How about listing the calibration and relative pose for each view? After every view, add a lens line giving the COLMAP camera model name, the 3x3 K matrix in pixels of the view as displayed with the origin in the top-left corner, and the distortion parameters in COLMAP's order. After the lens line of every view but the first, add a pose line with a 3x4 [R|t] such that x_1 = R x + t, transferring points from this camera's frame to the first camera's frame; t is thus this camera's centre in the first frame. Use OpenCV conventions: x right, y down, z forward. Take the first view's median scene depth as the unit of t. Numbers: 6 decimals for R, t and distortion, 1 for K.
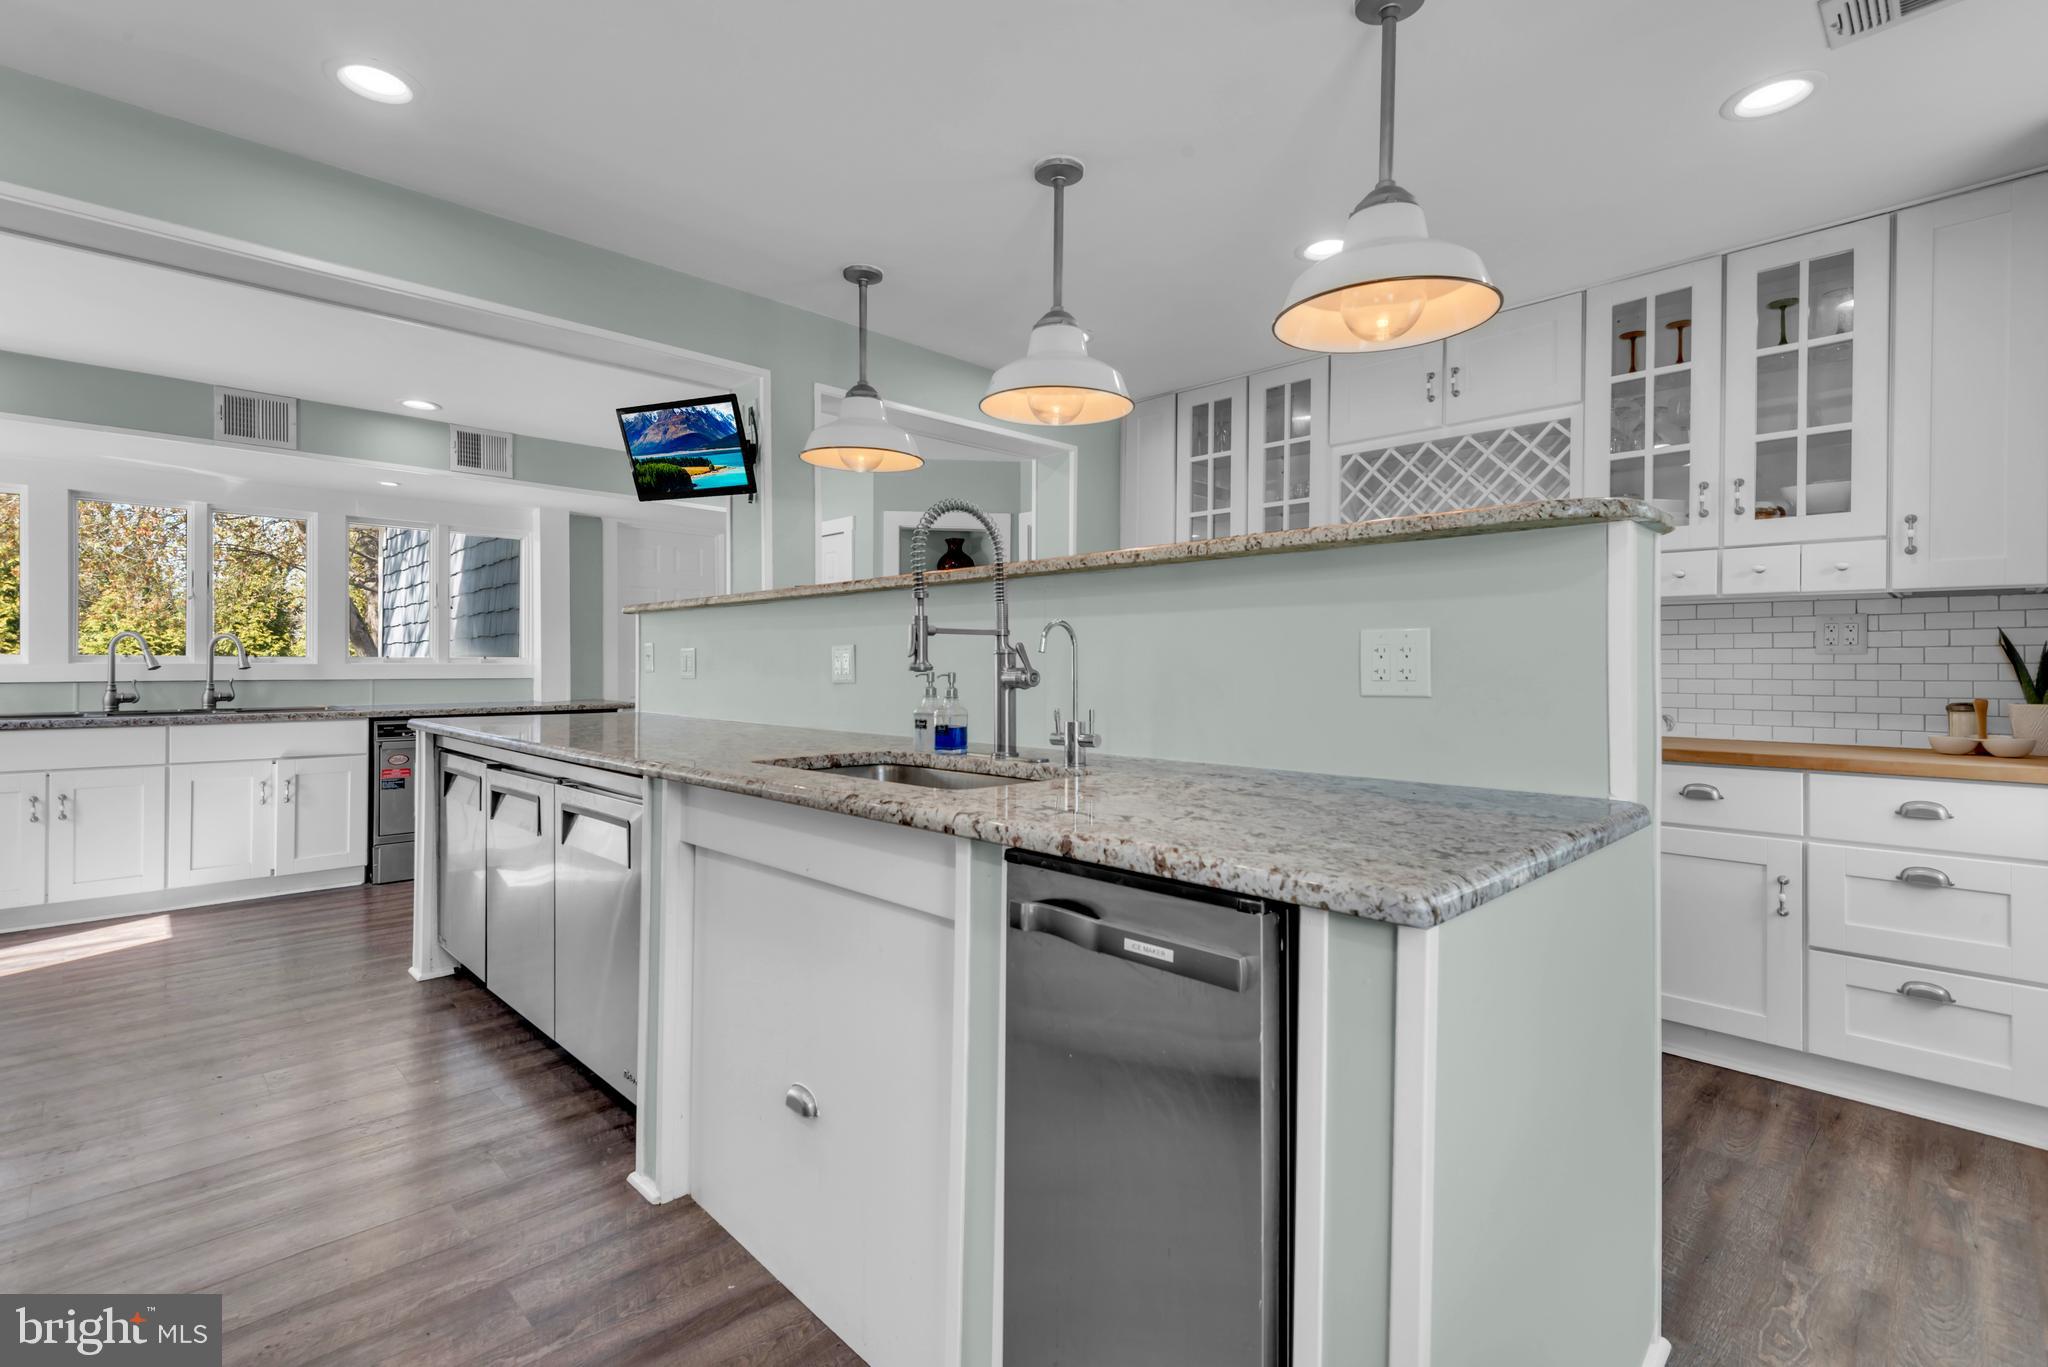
lens RADIAL K [[929.8, 0, 1033.7], [0, 929.8, 672.4], [0, 0, 1]] dist [0.026190, -0.014466]
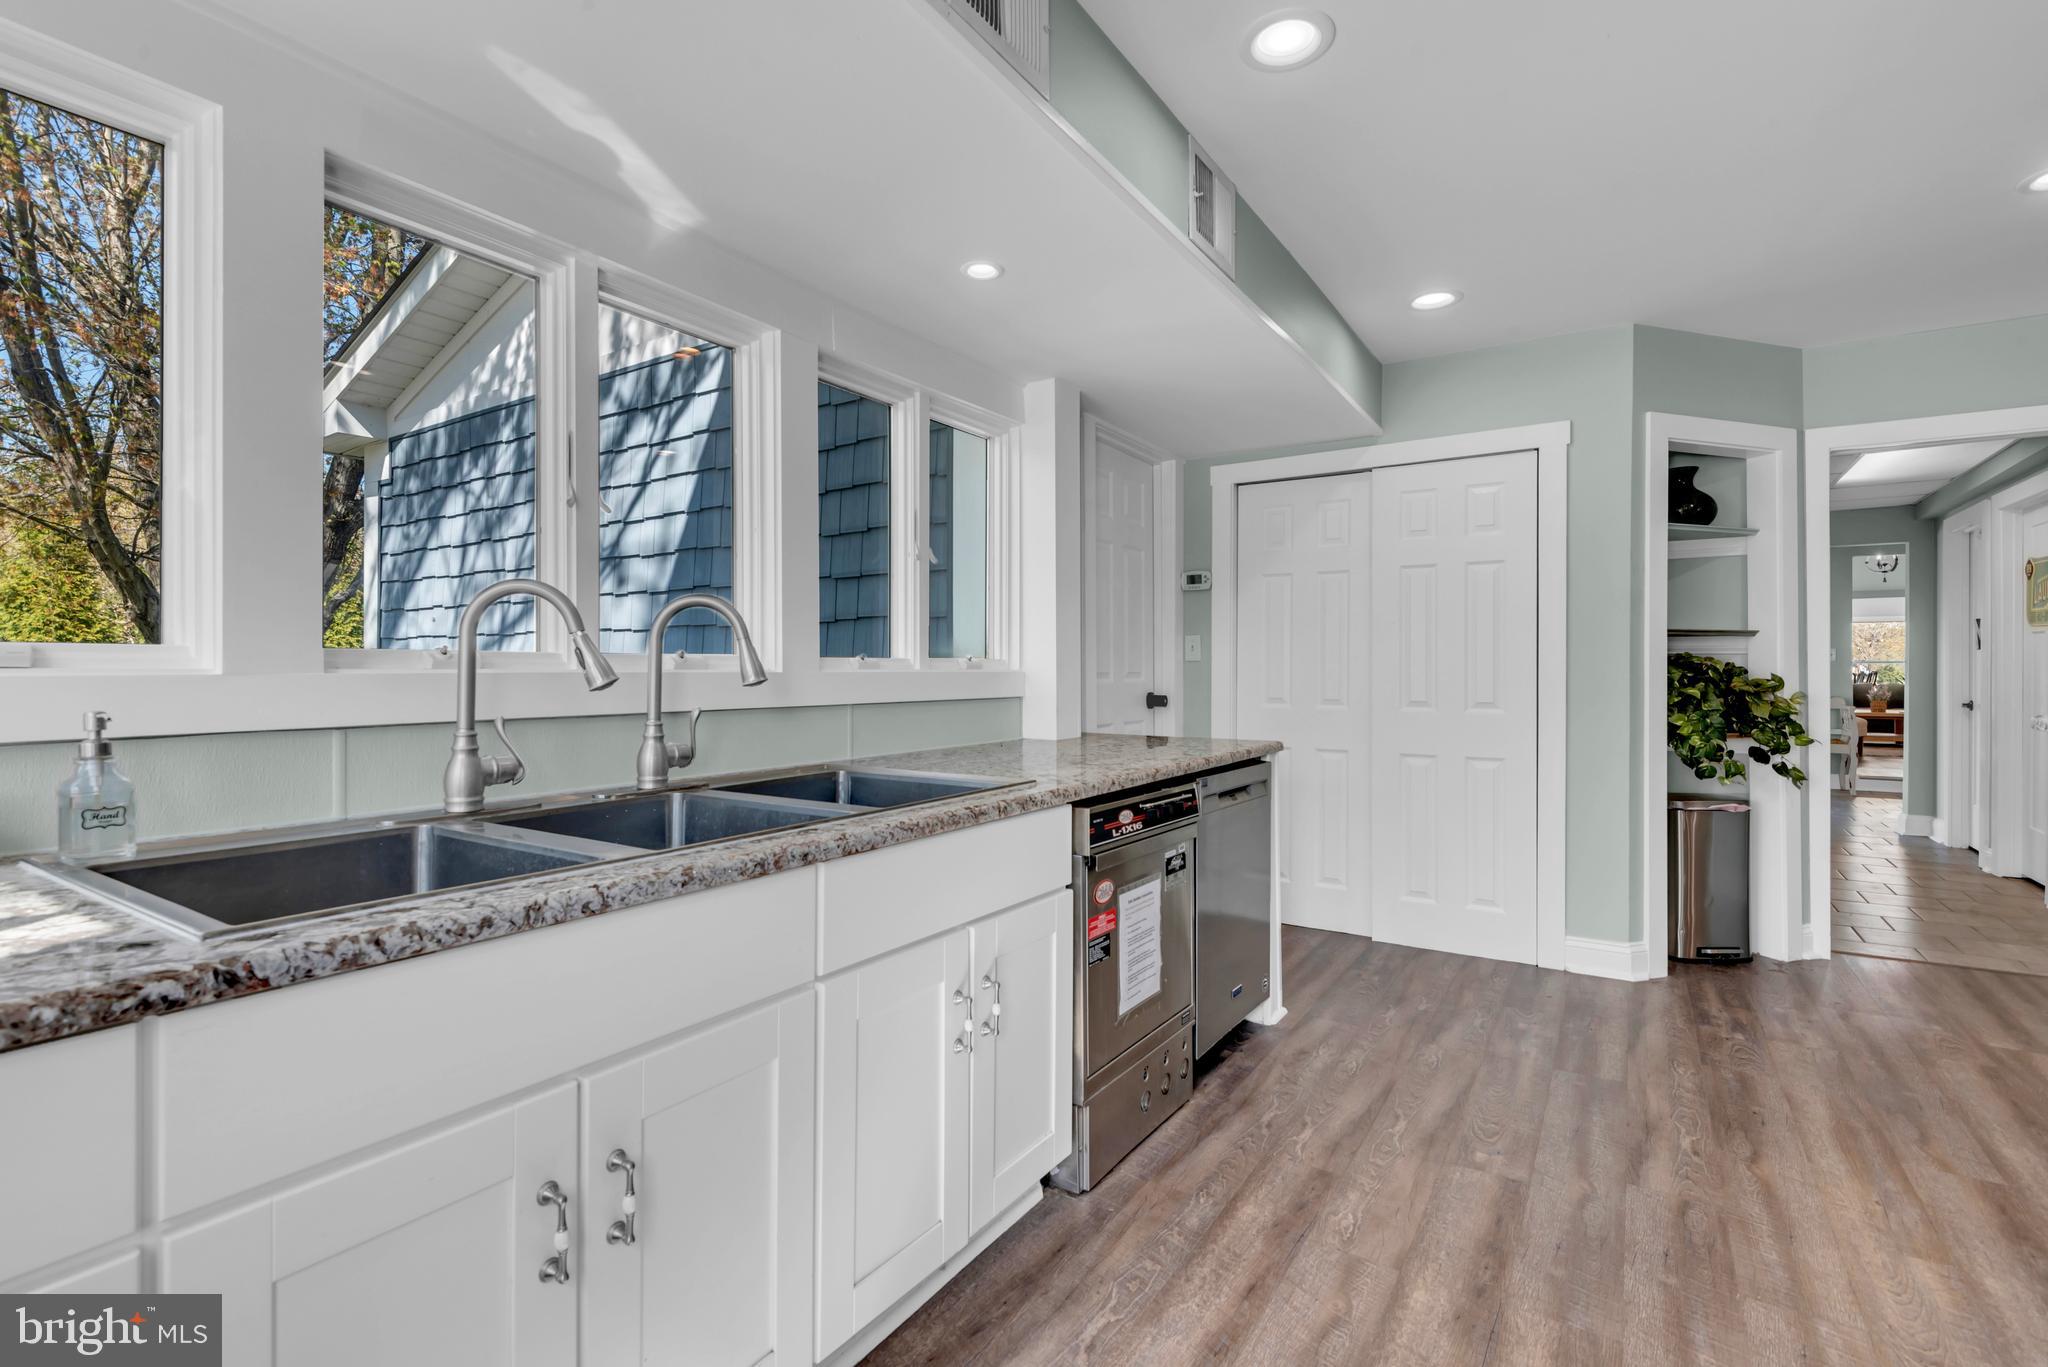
lens RADIAL K [[968.2, 0, 1002.1], [0, 968.2, 667.6], [0, 0, 1]] dist [0.003633, -0.000918]
pose [[0.979034, -0.001470, 0.203693, -1.389677], [0.003454, 0.999950, -0.009382, -0.012818], [-0.203669, 0.009889, 0.978990, 0.989655]]
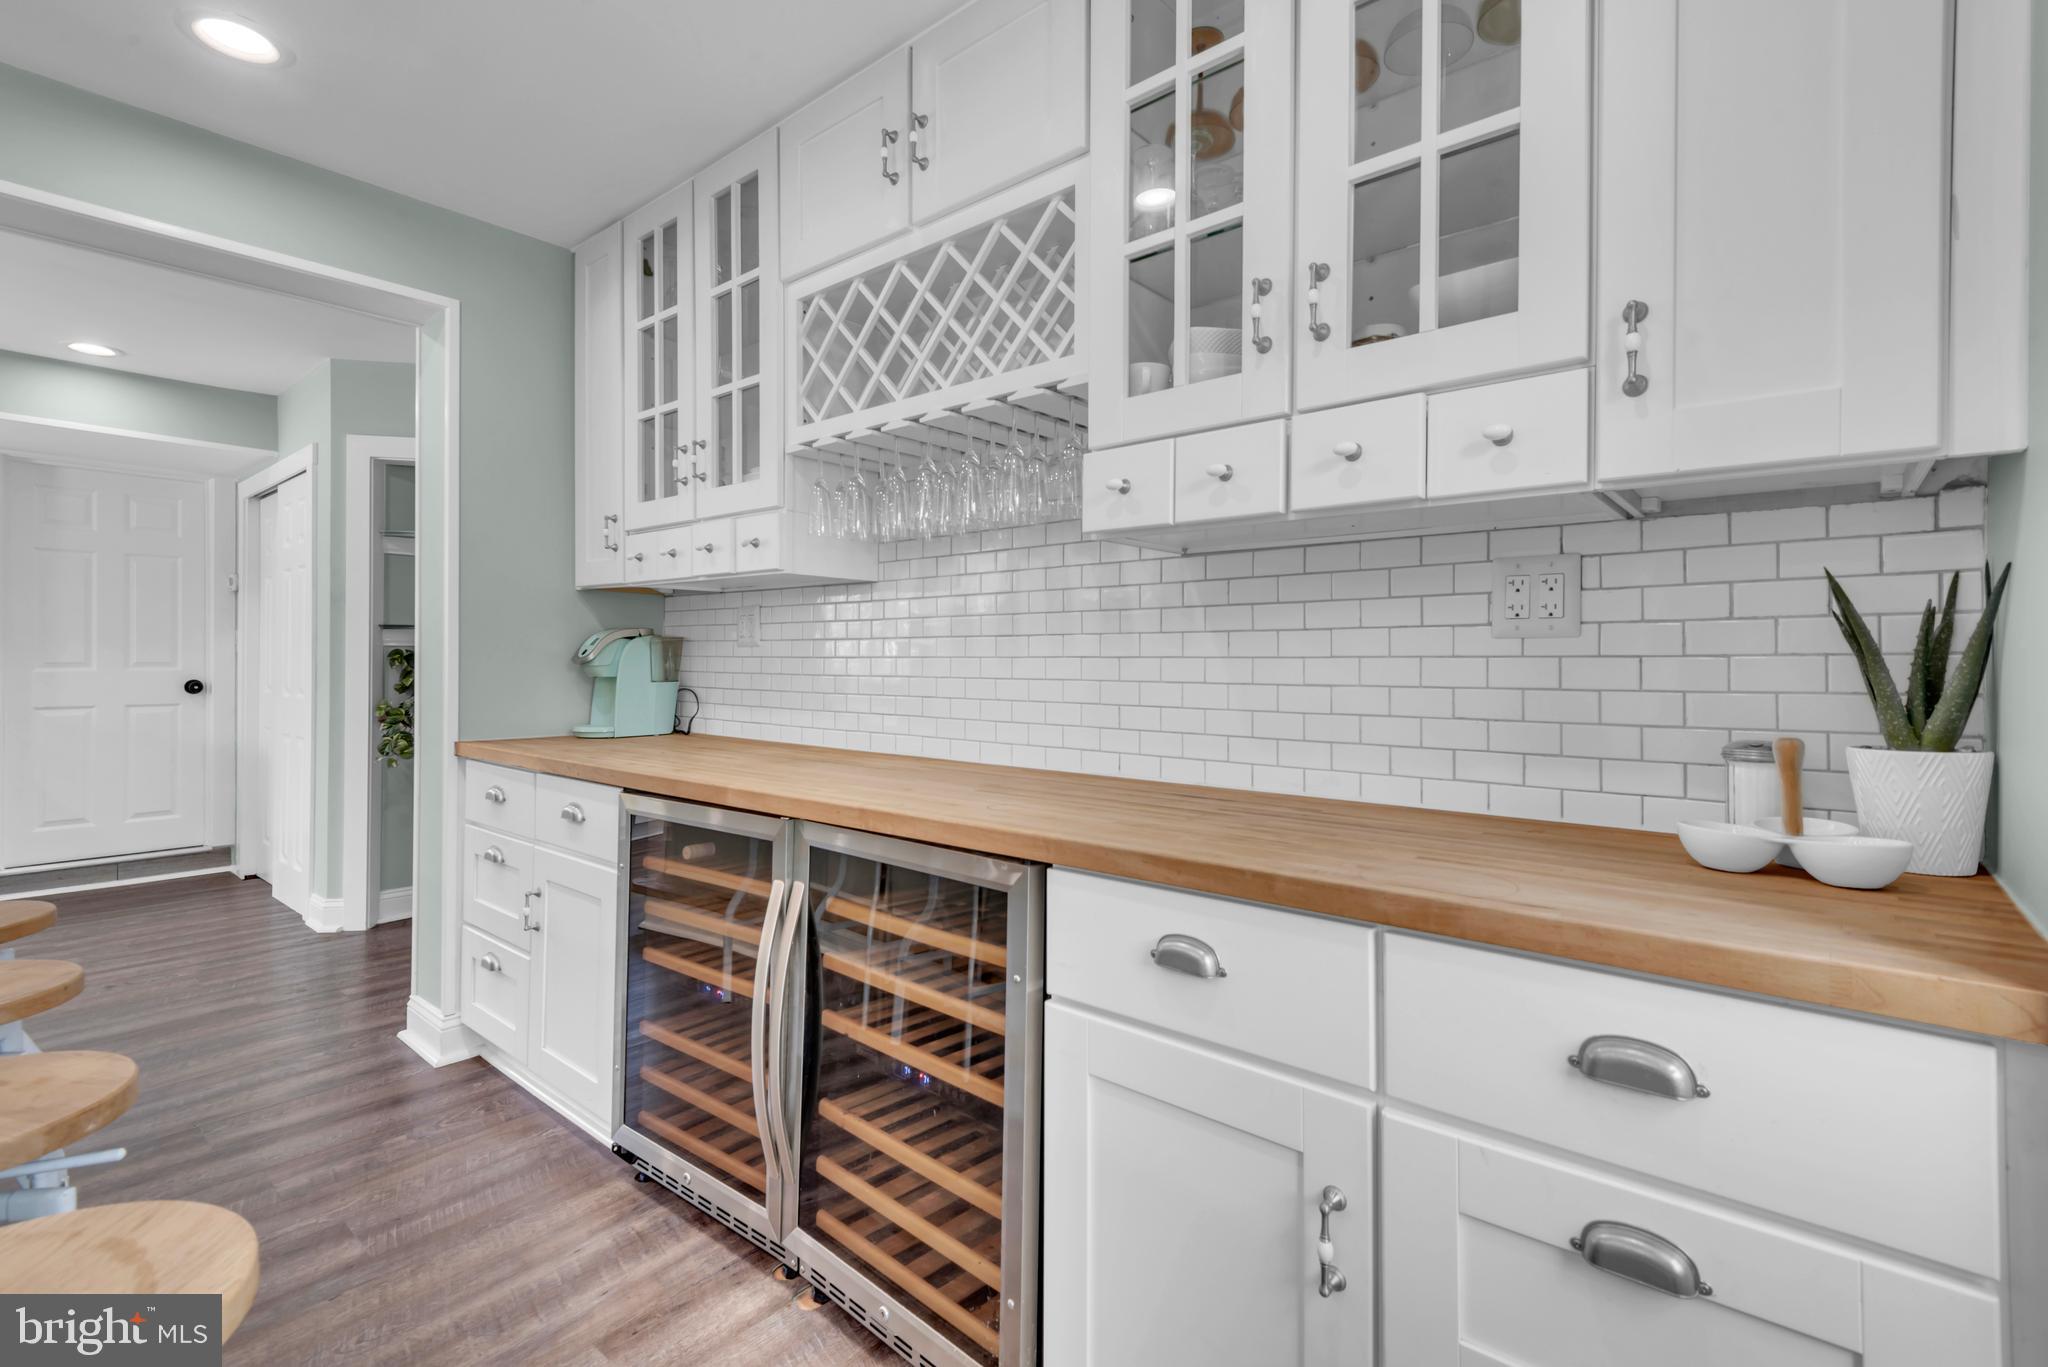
lens RADIAL K [[925.7, 0, 1026.0], [0, 925.7, 656.5], [0, 0, 1]] dist [0.054258, -0.047237]
pose [[0.996194, 0.003543, 0.087092, 0.557019], [-0.002450, 0.999917, -0.012649, -0.002190], [-0.087129, 0.012387, 0.996120, 0.540549]]
